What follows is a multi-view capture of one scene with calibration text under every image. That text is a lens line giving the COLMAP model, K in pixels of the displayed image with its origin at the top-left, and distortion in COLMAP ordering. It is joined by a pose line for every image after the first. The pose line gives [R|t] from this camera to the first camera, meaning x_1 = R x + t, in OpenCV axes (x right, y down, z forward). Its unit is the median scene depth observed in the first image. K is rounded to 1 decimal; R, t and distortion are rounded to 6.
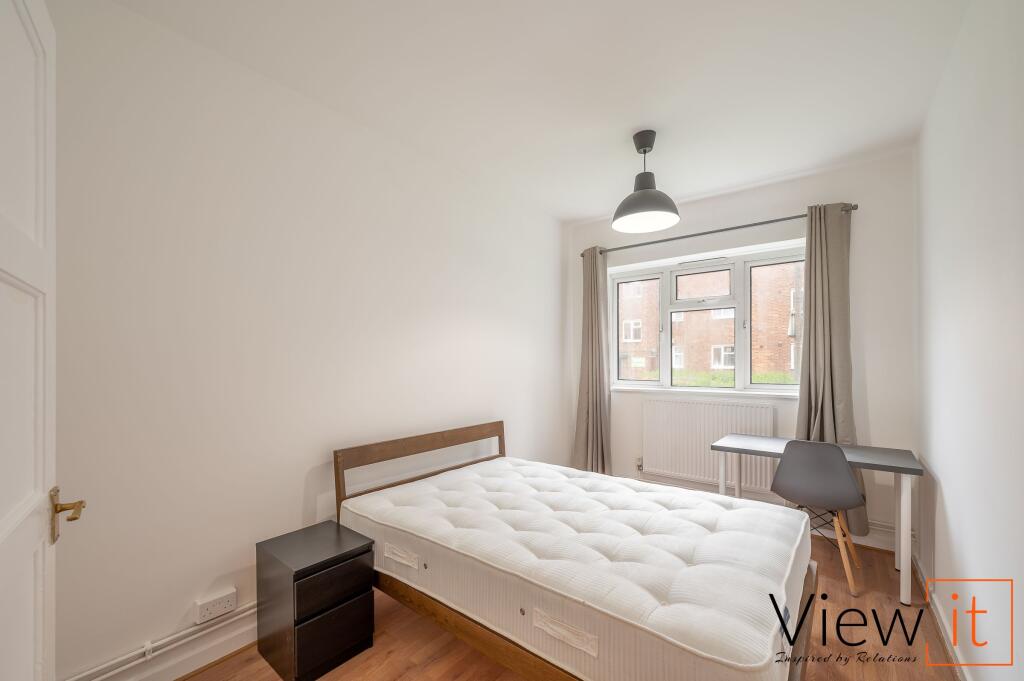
lens RADIAL K [[410.9, 0, 515.2], [0, 410.9, 364.0], [0, 0, 1]] dist [-0.000431, 0.000010]
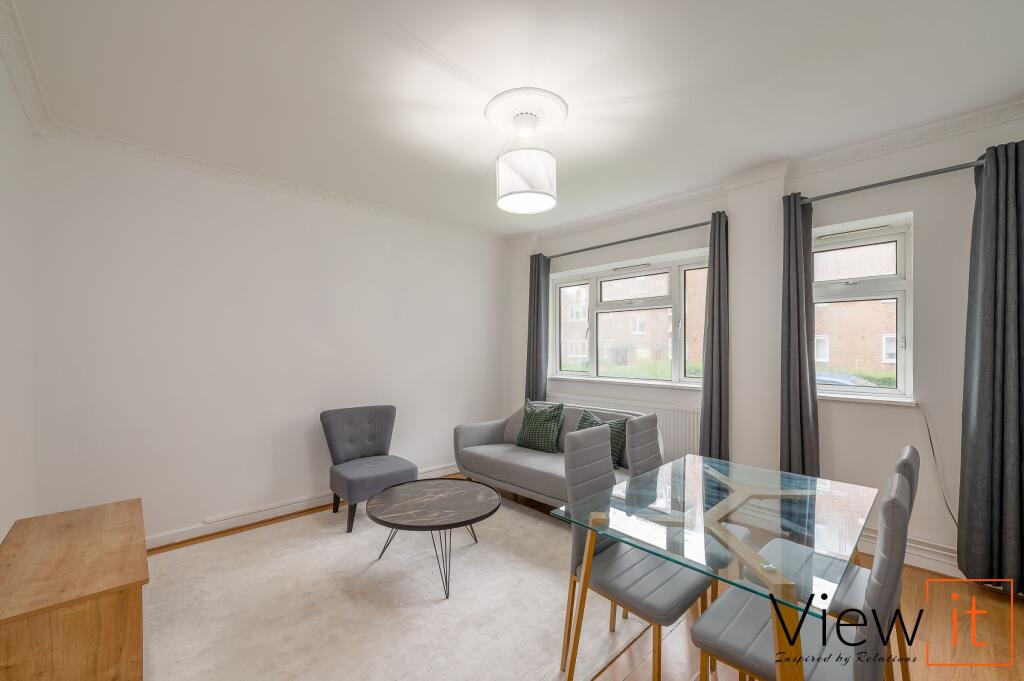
lens RADIAL K [[410.9, 0, 514.0], [0, 410.9, 342.9], [0, 0, 1]] dist [-0.000431, 0.000010]
pose [[0.985742, 0.008837, -0.168029, 0.320412], [-0.012384, 0.999722, -0.020076, -0.013598], [0.167805, 0.021870, 0.985578, -0.166721]]
